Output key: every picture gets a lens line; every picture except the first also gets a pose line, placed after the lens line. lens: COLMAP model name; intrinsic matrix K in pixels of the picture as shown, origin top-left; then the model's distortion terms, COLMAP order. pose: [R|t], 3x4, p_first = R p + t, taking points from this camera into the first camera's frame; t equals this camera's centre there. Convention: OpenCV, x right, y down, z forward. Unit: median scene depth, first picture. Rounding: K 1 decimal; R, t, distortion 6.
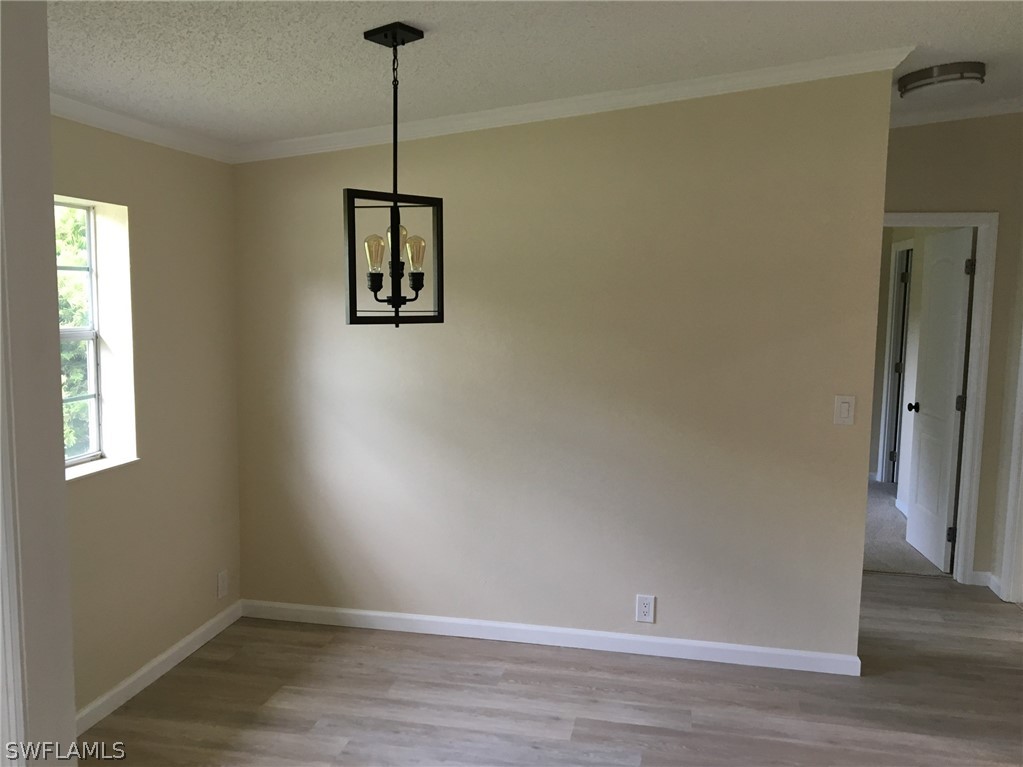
lens RADIAL K [[866.5, 0, 511.5], [0, 866.5, 382.2], [0, 0, 1]] dist [0.081248, -0.122459]
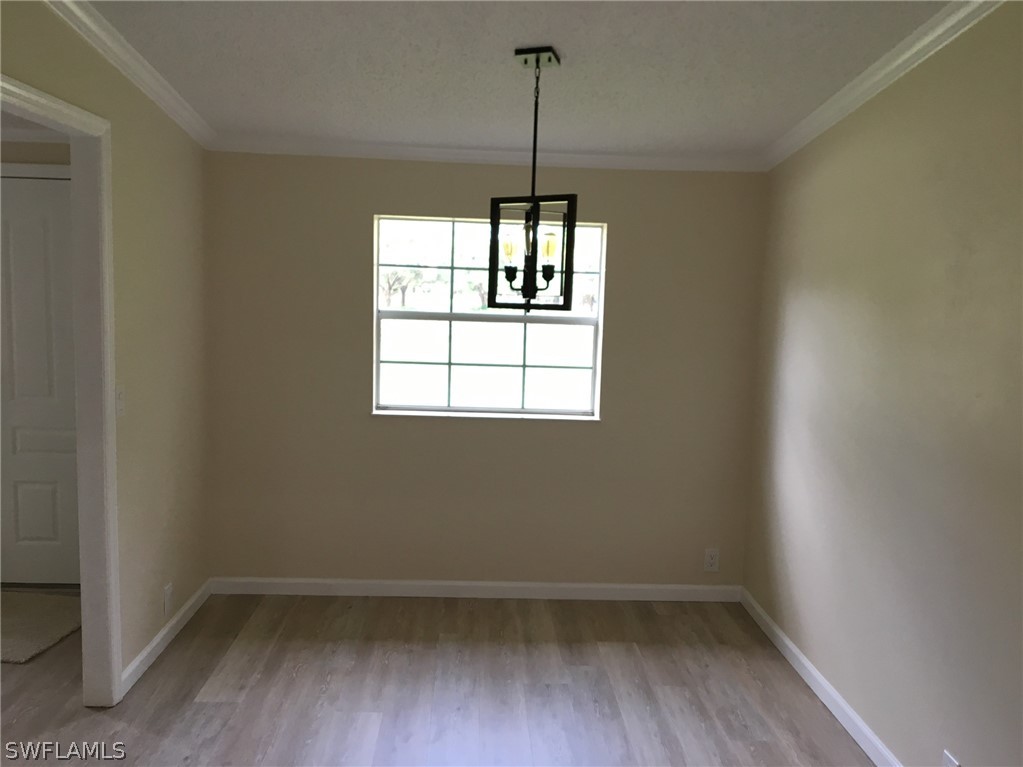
lens RADIAL K [[866.5, 0, 511.0], [0, 866.5, 383.7], [0, 0, 1]] dist [0.081248, -0.122459]
pose [[0.245700, 0.104010, -0.963750, 0.805673], [-0.131169, 0.988650, 0.073257, -0.043025], [0.960430, 0.108415, 0.256554, 0.576715]]
